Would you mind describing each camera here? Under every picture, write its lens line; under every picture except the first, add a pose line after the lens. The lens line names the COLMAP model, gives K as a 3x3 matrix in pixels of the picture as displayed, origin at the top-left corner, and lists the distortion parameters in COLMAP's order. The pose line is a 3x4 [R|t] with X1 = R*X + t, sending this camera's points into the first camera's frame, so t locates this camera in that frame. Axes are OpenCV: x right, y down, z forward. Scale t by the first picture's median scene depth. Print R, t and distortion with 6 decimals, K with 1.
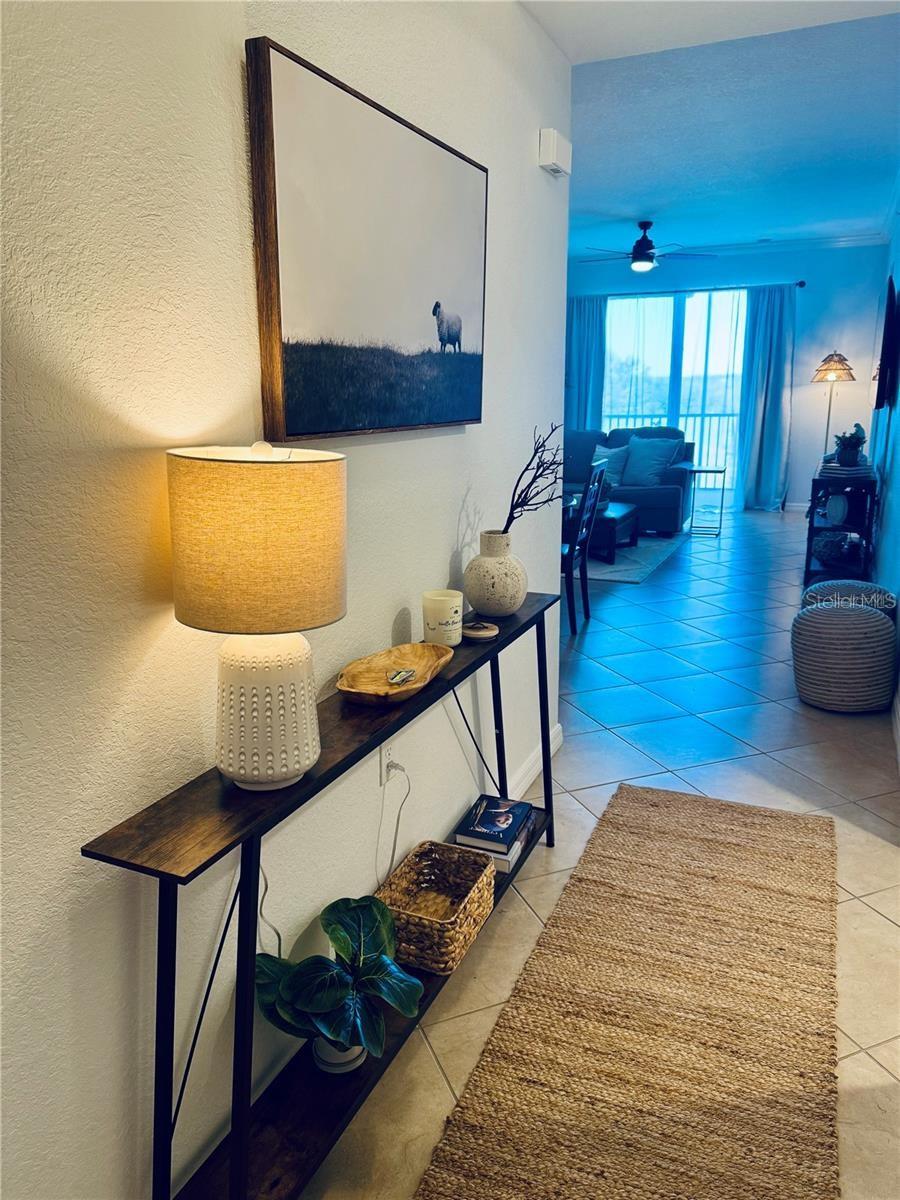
lens RADIAL K [[840.6, 0, 447.4], [0, 840.6, 601.2], [0, 0, 1]] dist [0.011383, -0.001865]
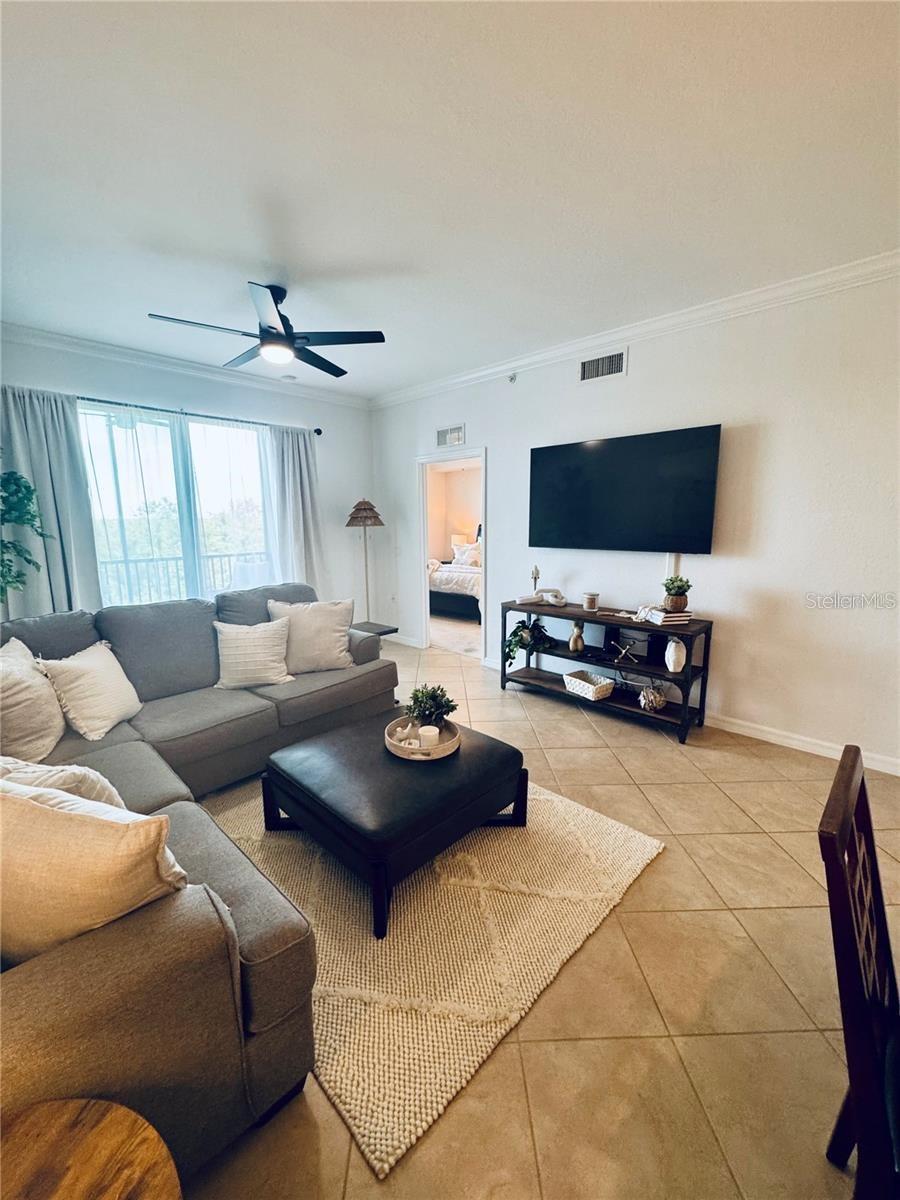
lens RADIAL K [[478.1, 0, 450.8], [0, 478.1, 600.7], [0, 0, 1]] dist [-0.001811, -0.000491]
pose [[0.337549, -0.147299, 0.929712, -0.102472], [0.237826, 0.968982, 0.067174, -0.206817], [-0.910769, 0.198435, 0.362110, 0.789747]]
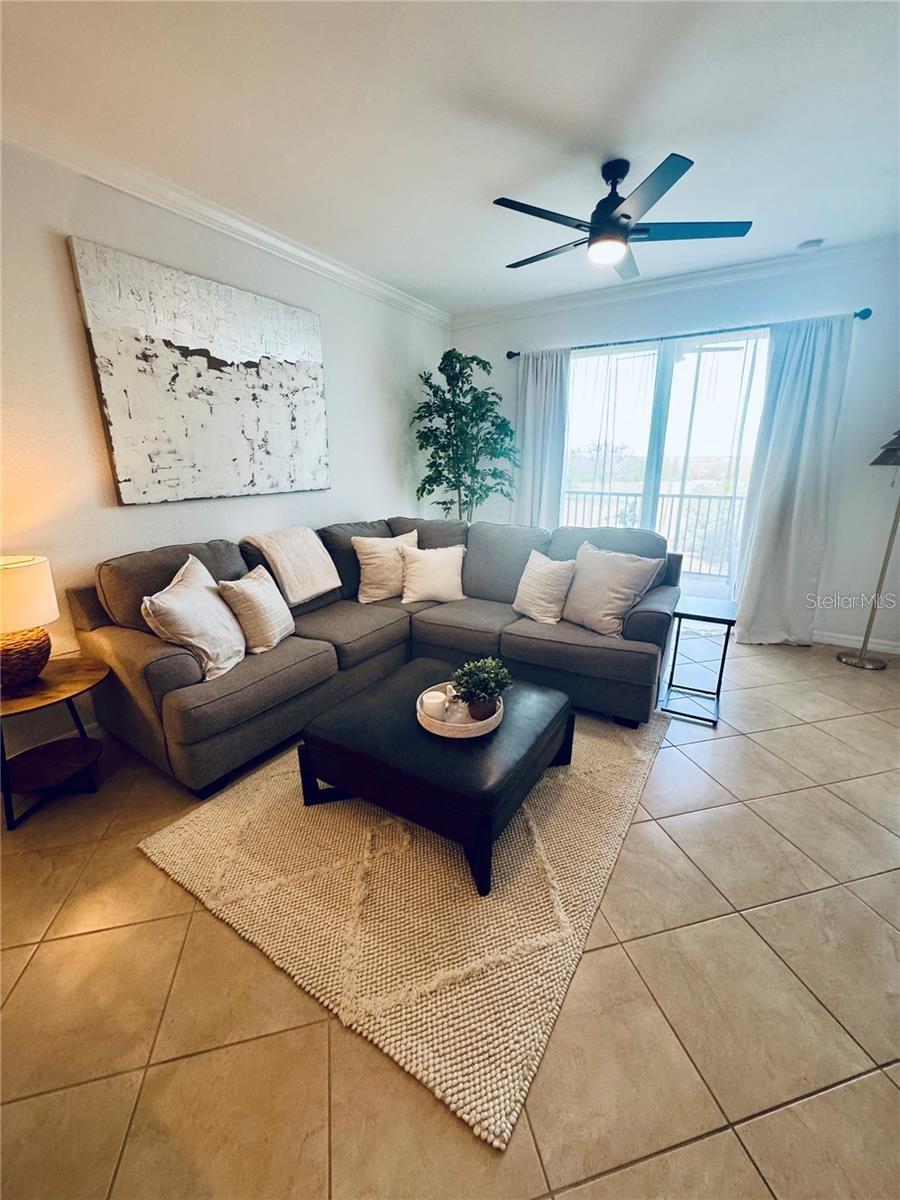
lens RADIAL K [[478.1, 0, 450.8], [0, 478.1, 600.7], [0, 0, 1]] dist [-0.001811, -0.000491]
pose [[0.992086, 0.044107, -0.117563, 0.178059], [-0.040127, 0.998546, 0.036006, -0.176424], [0.118980, -0.031004, 0.992413, 0.674842]]
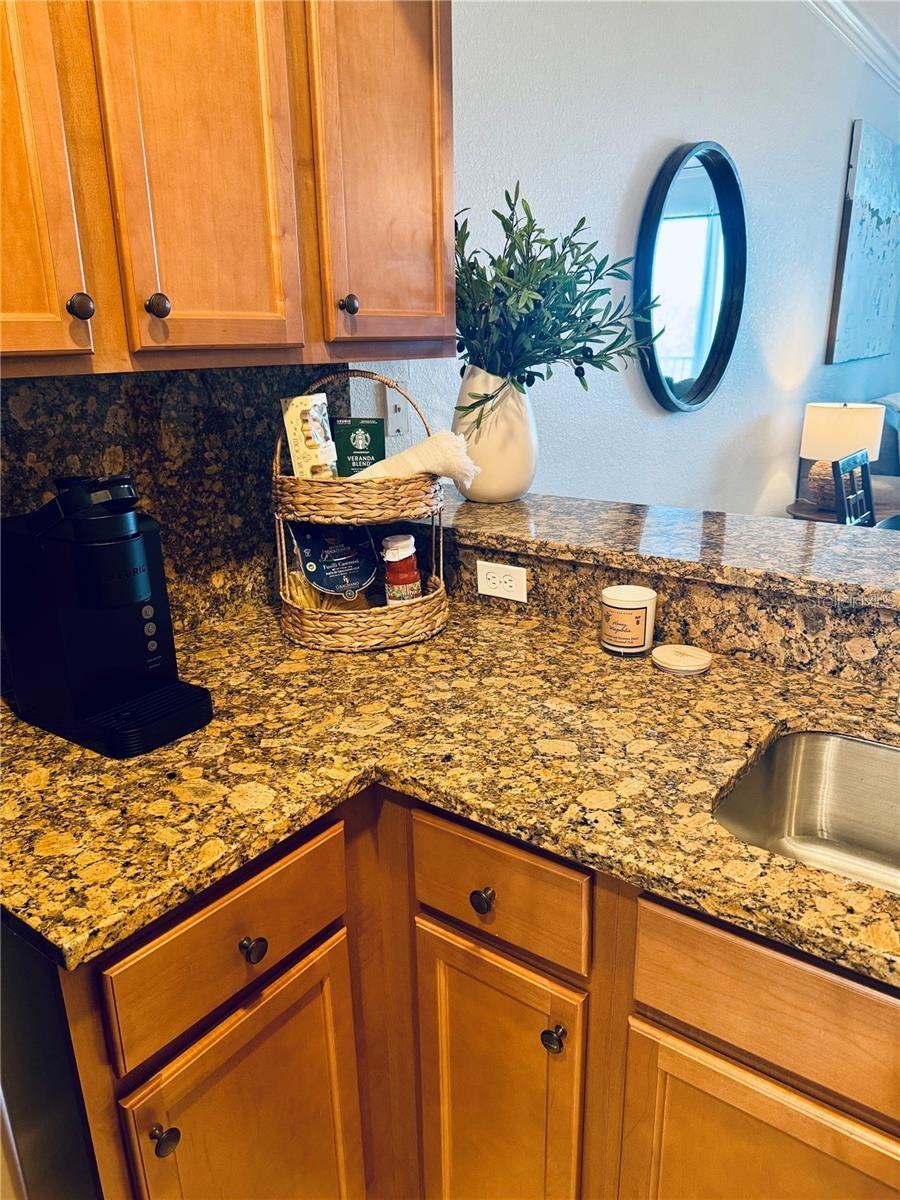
lens RADIAL K [[849.4, 0, 451.3], [0, 849.4, 604.9], [0, 0, 1]] dist [0.080447, -0.071647]
pose [[0.976167, 0.057585, -0.209240, -0.223105], [-0.044499, 0.996779, 0.066721, -0.072428], [0.212408, -0.055819, 0.975585, 0.279097]]
